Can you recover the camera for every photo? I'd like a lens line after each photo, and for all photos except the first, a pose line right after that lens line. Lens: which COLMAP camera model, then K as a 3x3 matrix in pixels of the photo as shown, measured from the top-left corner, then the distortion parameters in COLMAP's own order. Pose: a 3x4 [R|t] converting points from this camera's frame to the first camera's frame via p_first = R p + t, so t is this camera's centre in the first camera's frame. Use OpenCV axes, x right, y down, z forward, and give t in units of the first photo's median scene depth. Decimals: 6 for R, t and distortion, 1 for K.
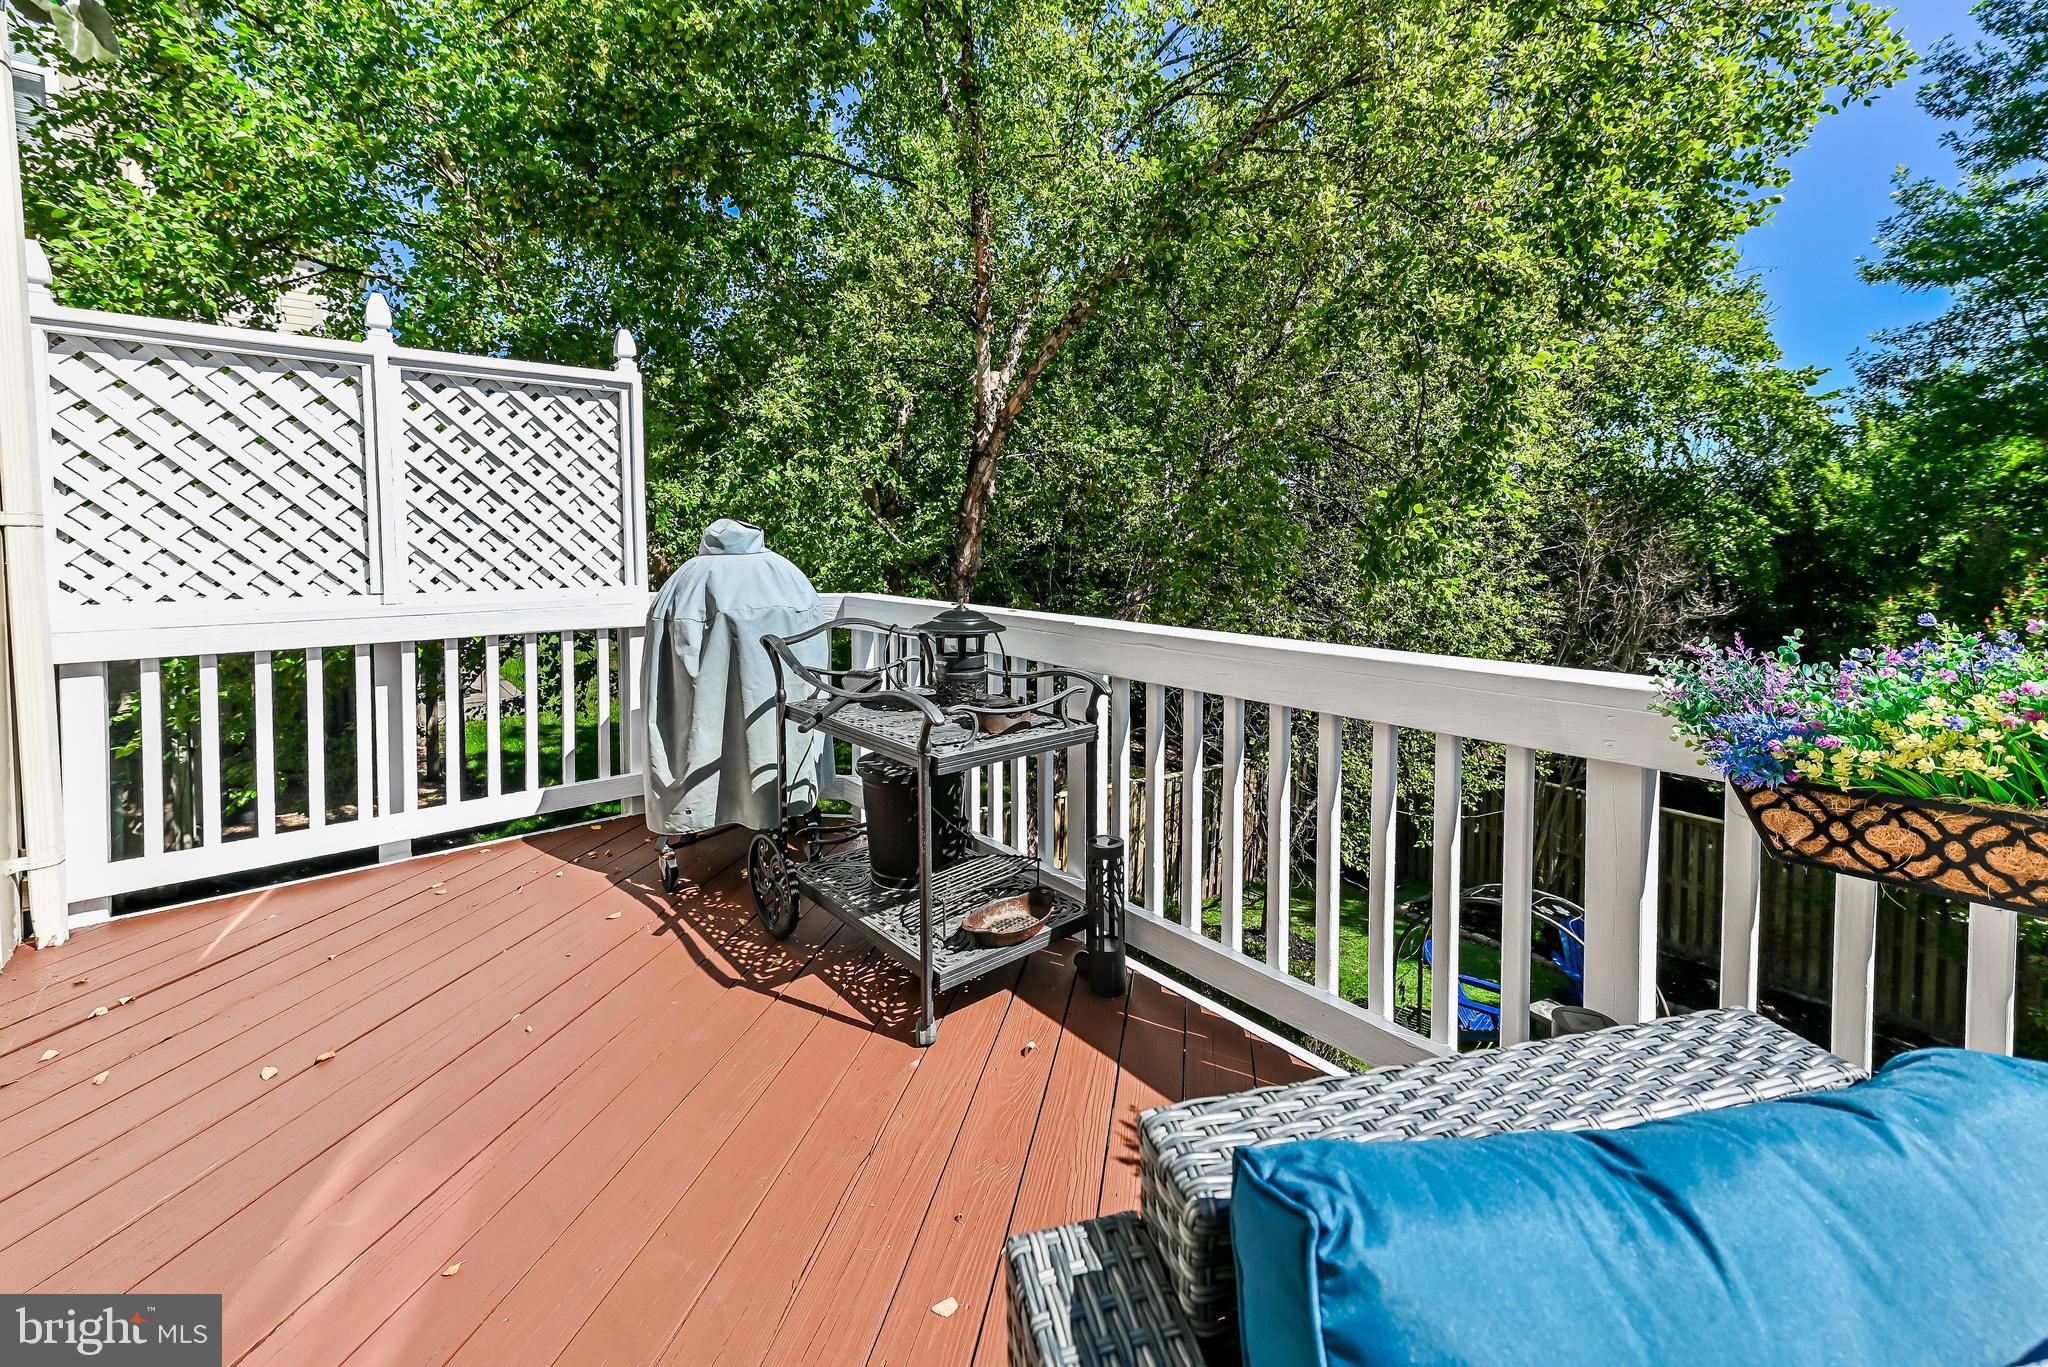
lens RADIAL K [[860.5, 0, 1075.5], [0, 860.5, 583.8], [0, 0, 1]] dist [0.024894, 0.000029]
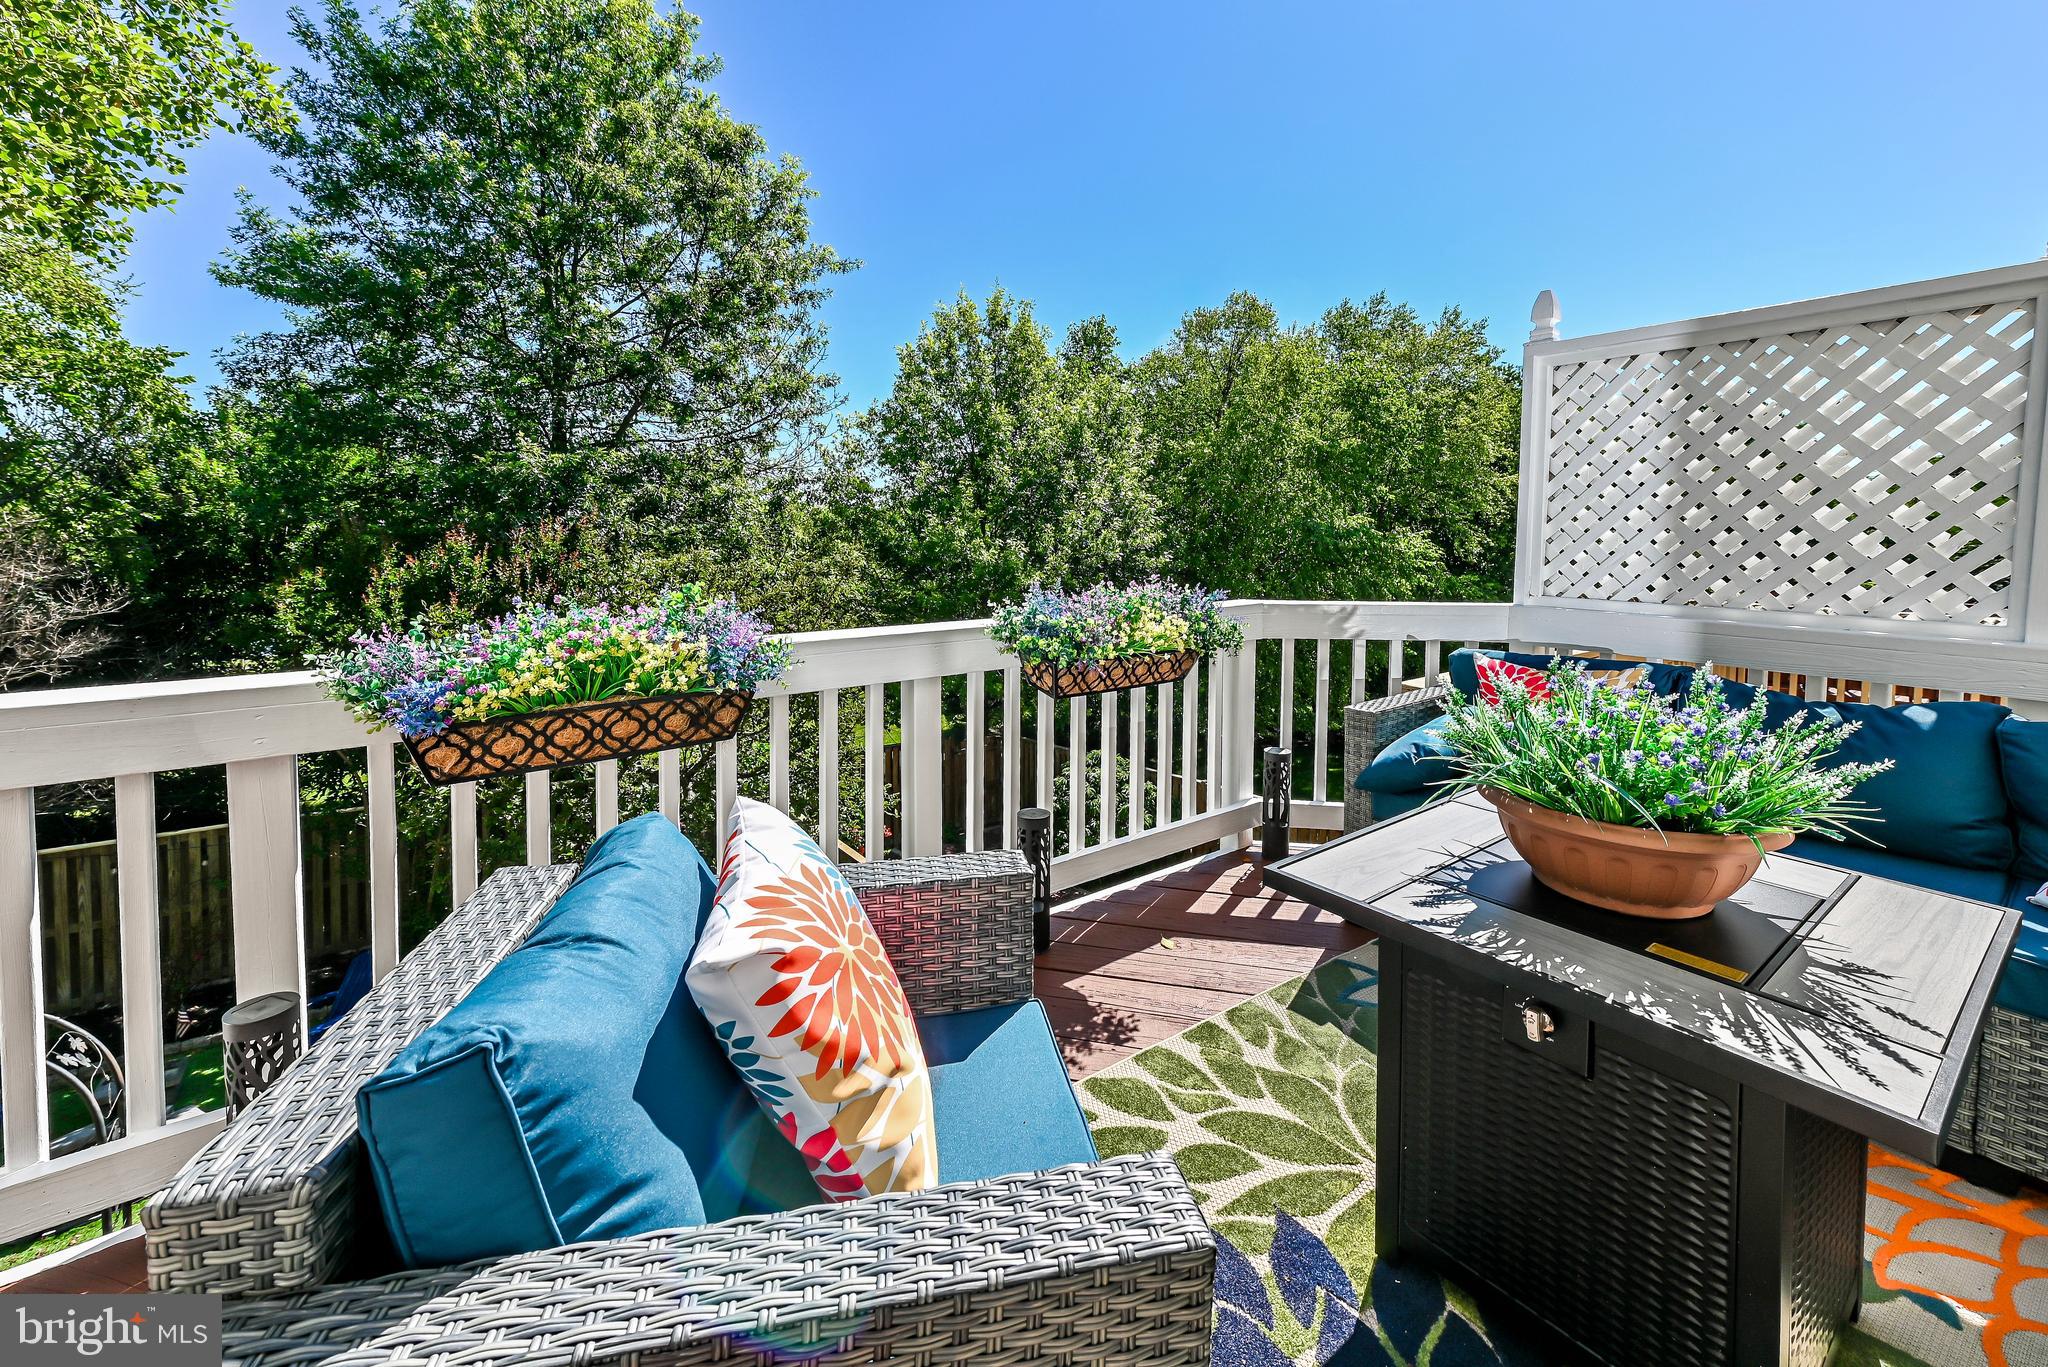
lens RADIAL K [[831.0, 0, 1022.2], [0, 831.0, 579.9], [0, 0, 1]] dist [0.014214, -0.006267]
pose [[0.073647, -0.057546, 0.995623, -0.107751], [0.042527, 0.997607, 0.054515, -0.009566], [-0.996377, 0.038326, 0.075918, -0.003386]]
